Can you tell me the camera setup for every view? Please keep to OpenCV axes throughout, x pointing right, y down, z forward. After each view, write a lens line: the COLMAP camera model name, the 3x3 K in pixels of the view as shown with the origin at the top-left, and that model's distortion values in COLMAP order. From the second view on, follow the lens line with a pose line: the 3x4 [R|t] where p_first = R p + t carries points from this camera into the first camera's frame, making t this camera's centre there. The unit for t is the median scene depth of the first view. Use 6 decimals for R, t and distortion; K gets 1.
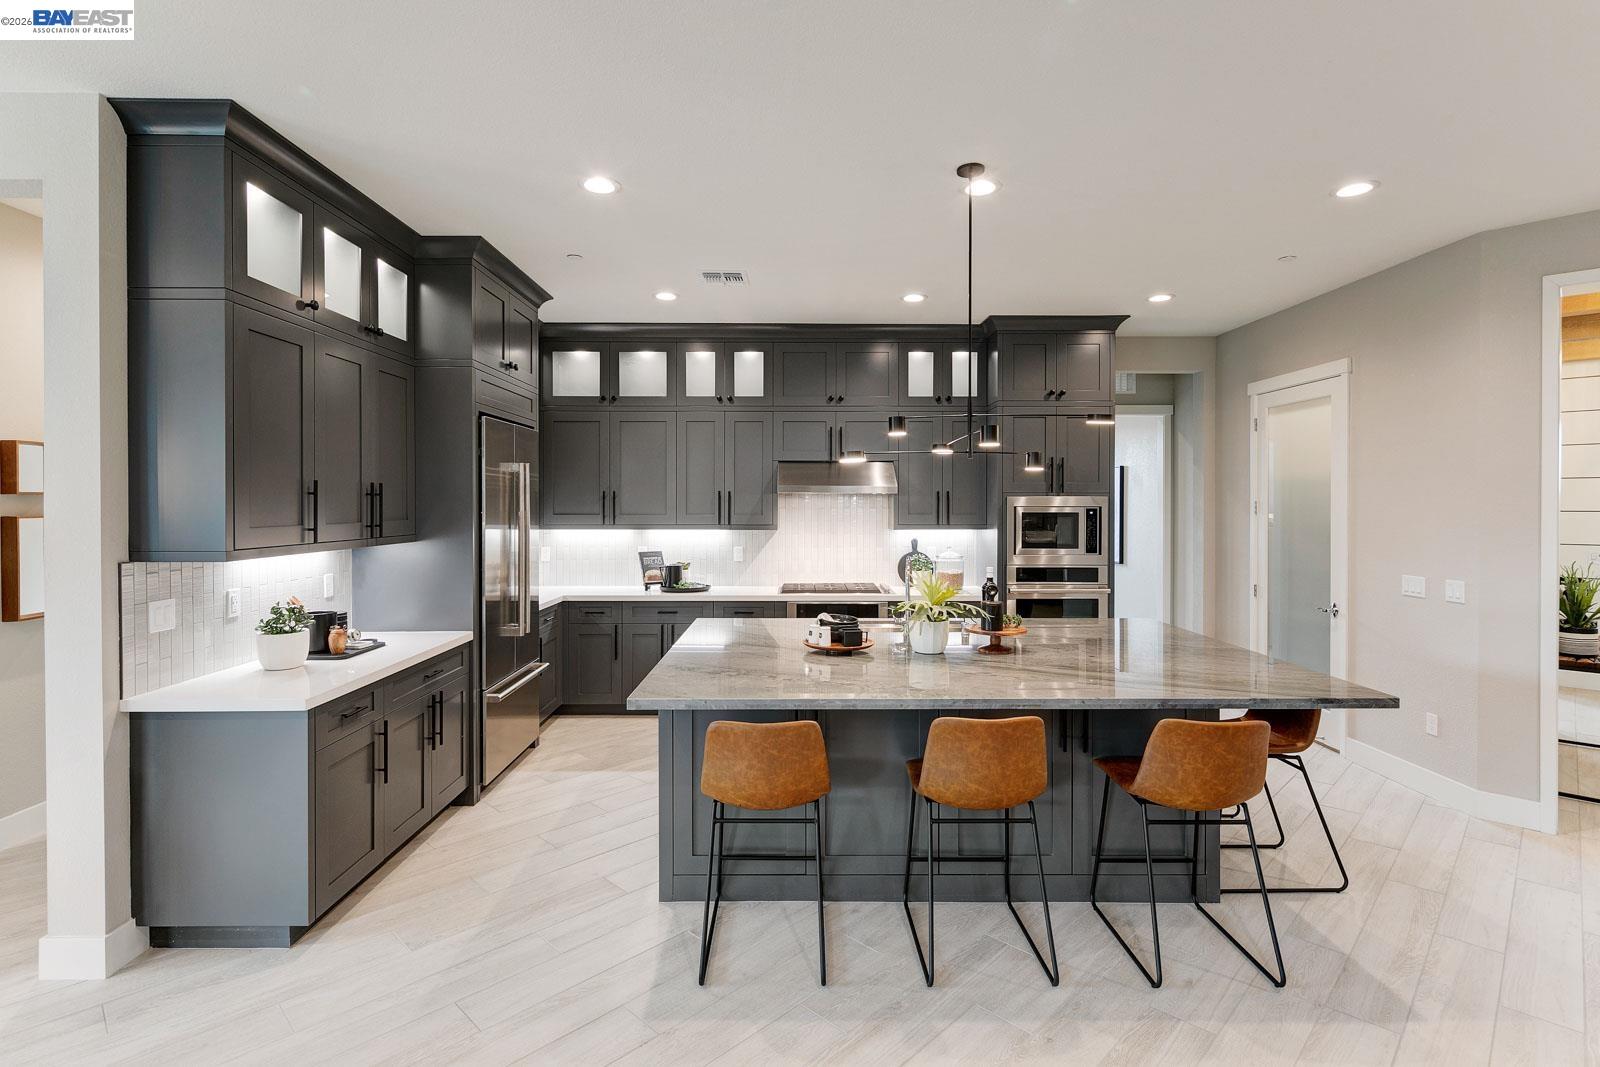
lens RADIAL K [[779.8, 0, 797.8], [0, 779.8, 517.6], [0, 0, 1]] dist [0.001305, -0.002165]
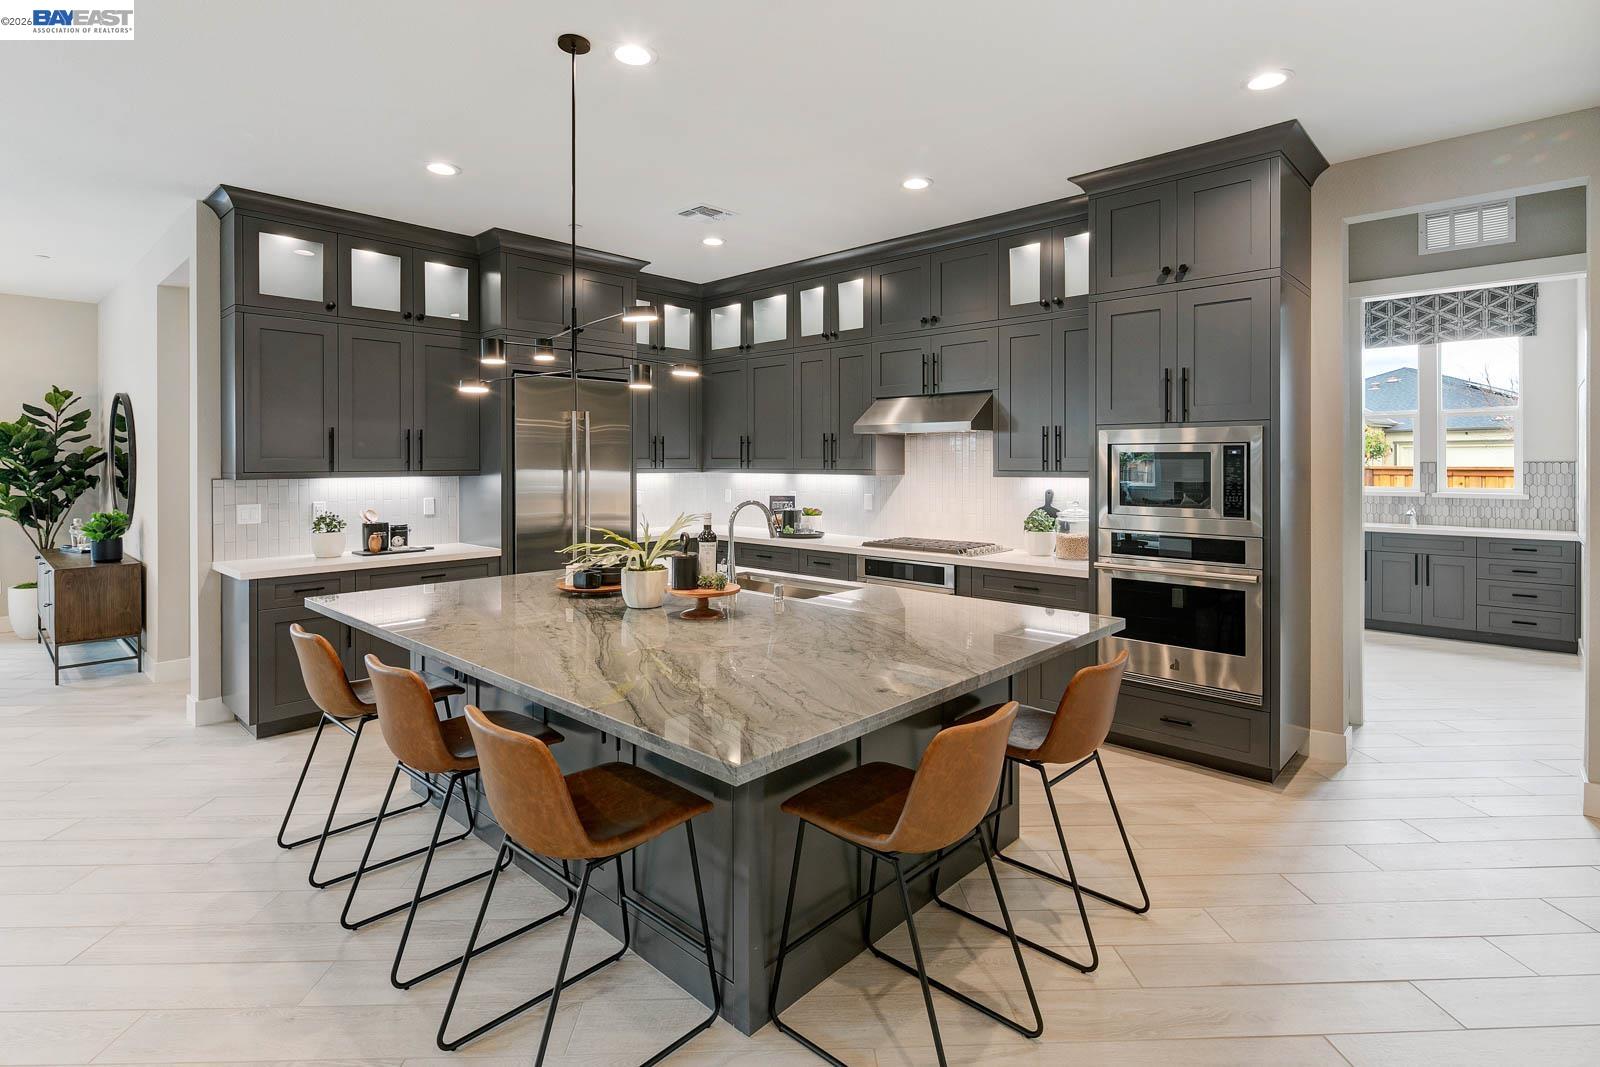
lens RADIAL K [[787.5, 0, 796.6], [0, 787.5, 471.3], [0, 0, 1]] dist [0.002360, -0.000132]
pose [[0.725052, 0.008206, -0.688645, 0.558682], [-0.010584, 0.999944, 0.000771, 0.012255], [0.688613, 0.006730, 0.725098, 0.300796]]
